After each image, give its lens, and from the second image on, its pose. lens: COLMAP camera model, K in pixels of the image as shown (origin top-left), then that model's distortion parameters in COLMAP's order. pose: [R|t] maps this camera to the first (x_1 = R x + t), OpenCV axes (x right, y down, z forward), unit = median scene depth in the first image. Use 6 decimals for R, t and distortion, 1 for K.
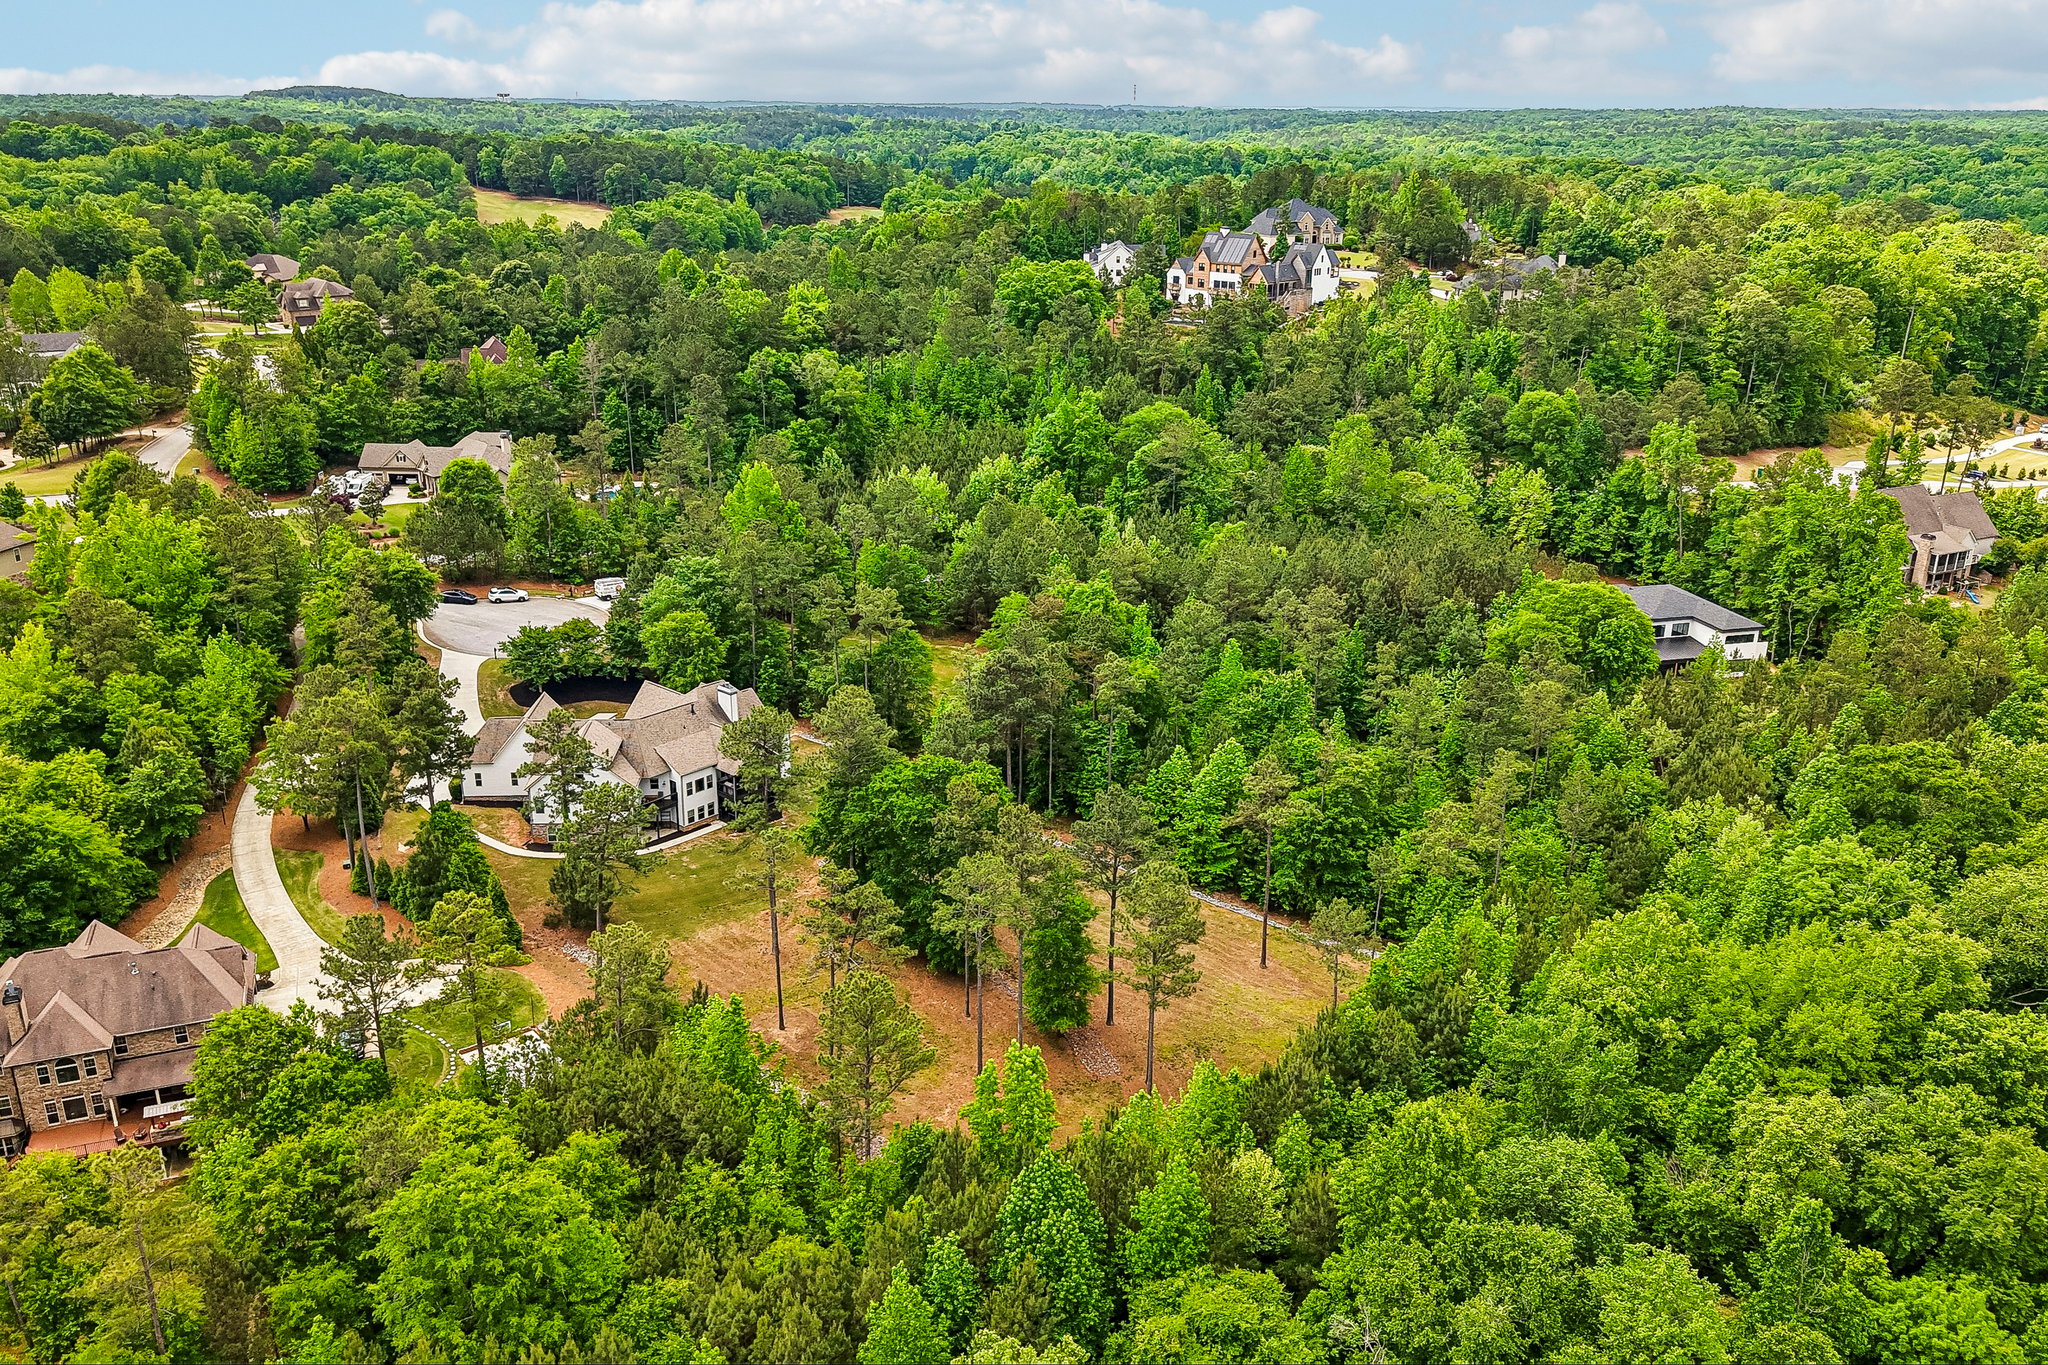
lens RADIAL K [[1650.2, 0, 1024.0], [0, 1650.2, 682.5], [0, 0, 1]] dist [0.144270, -0.209054]
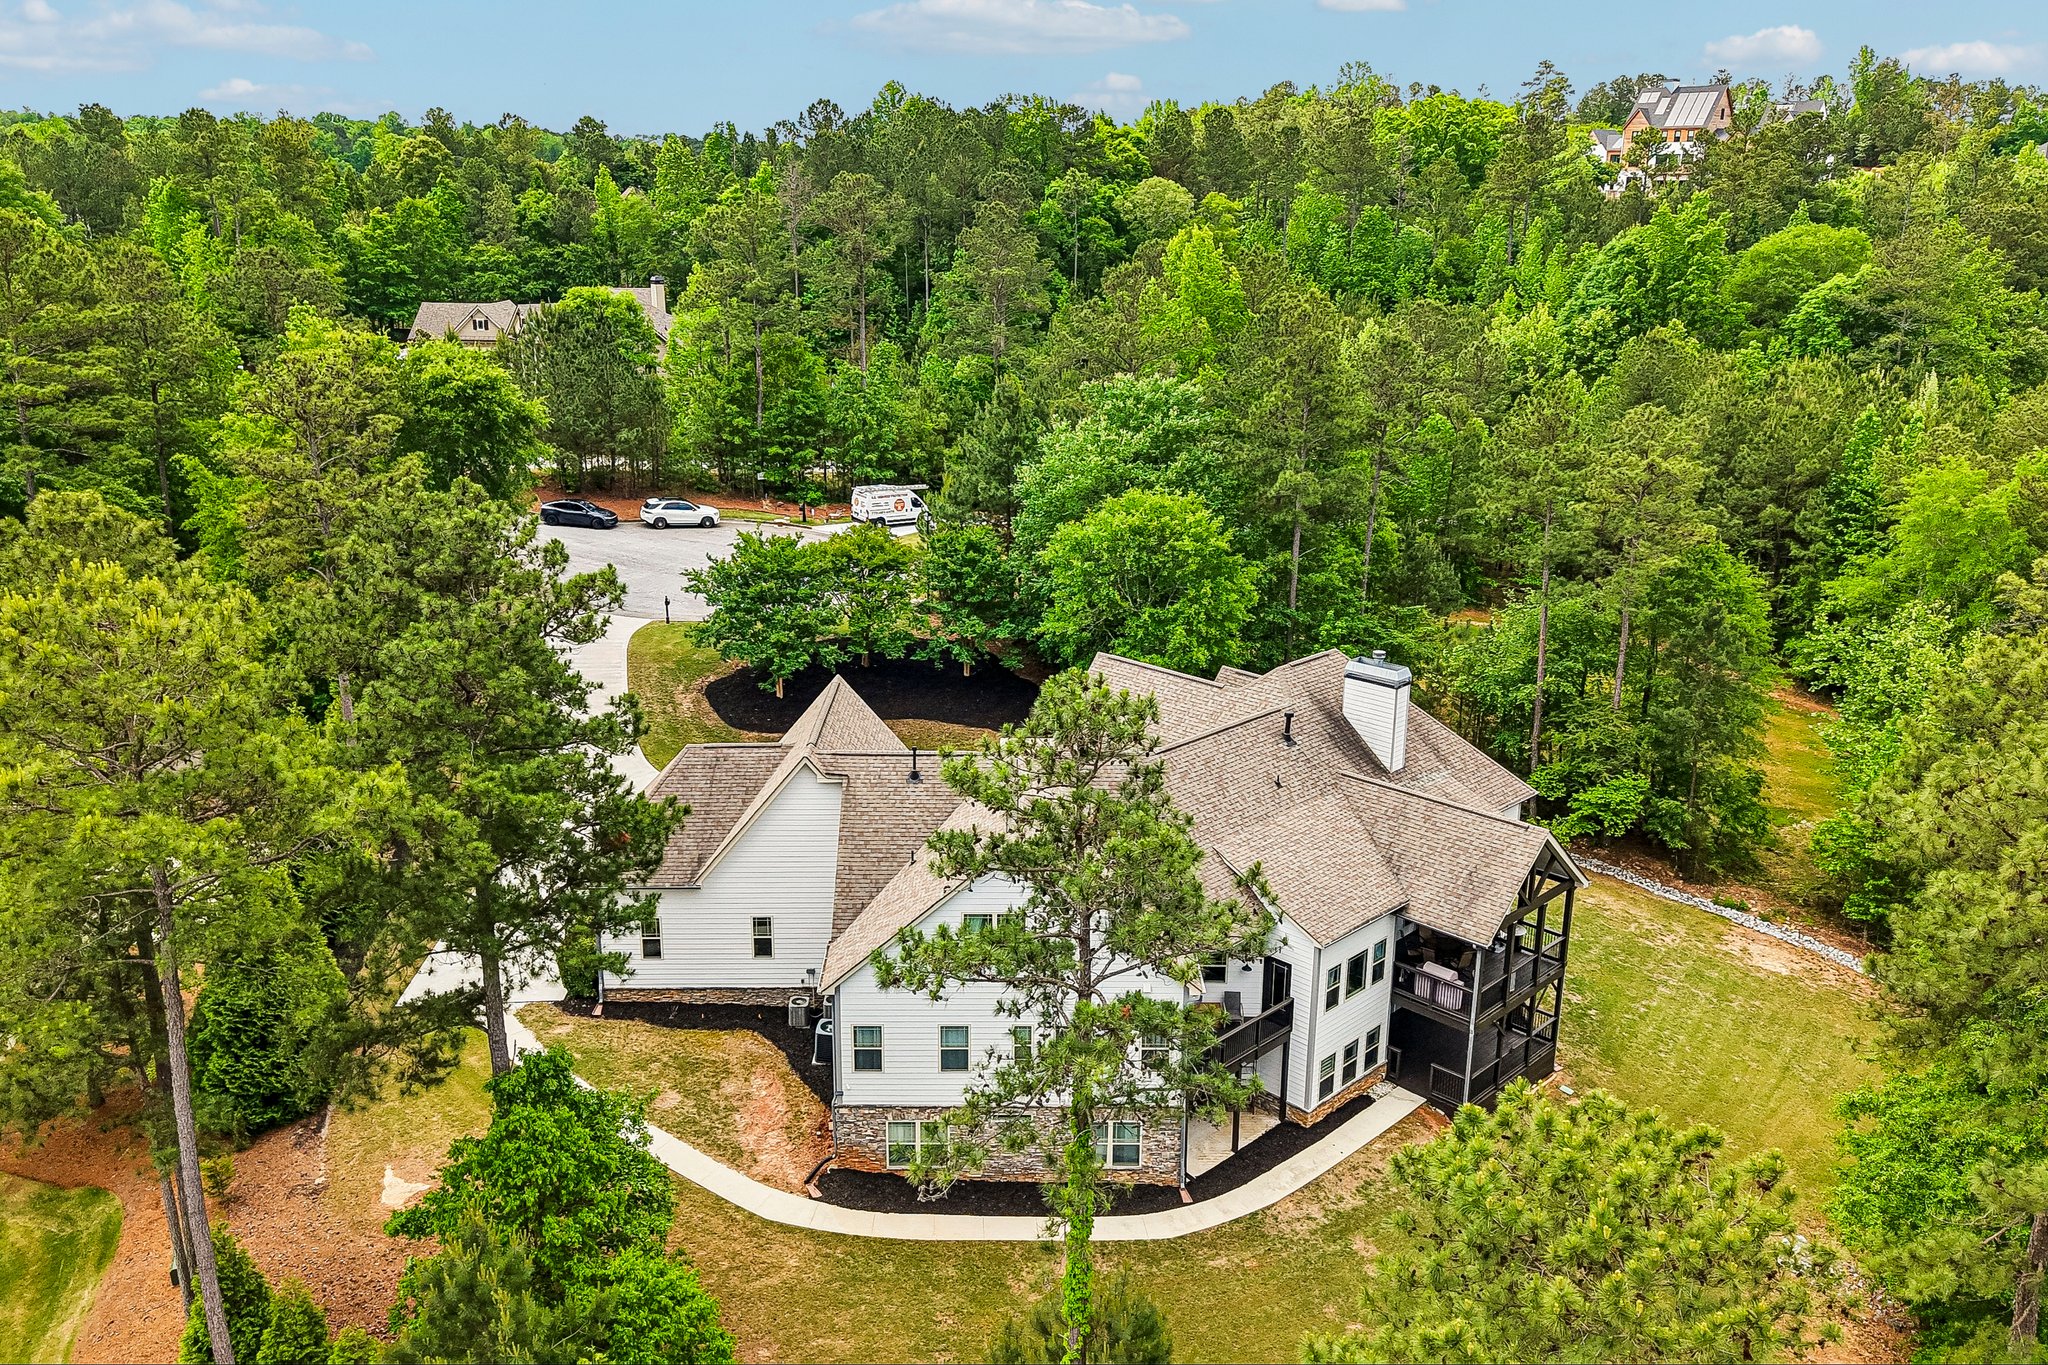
lens RADIAL K [[1563.7, 0, 1024.0], [0, 1563.7, 682.5], [0, 0, 1]] dist [0.228927, -0.392127]
pose [[0.999231, 0.011846, -0.037375, -0.243696], [-0.013645, 0.998743, -0.048235, 0.022976], [0.036756, 0.048708, 0.998137, 0.696066]]
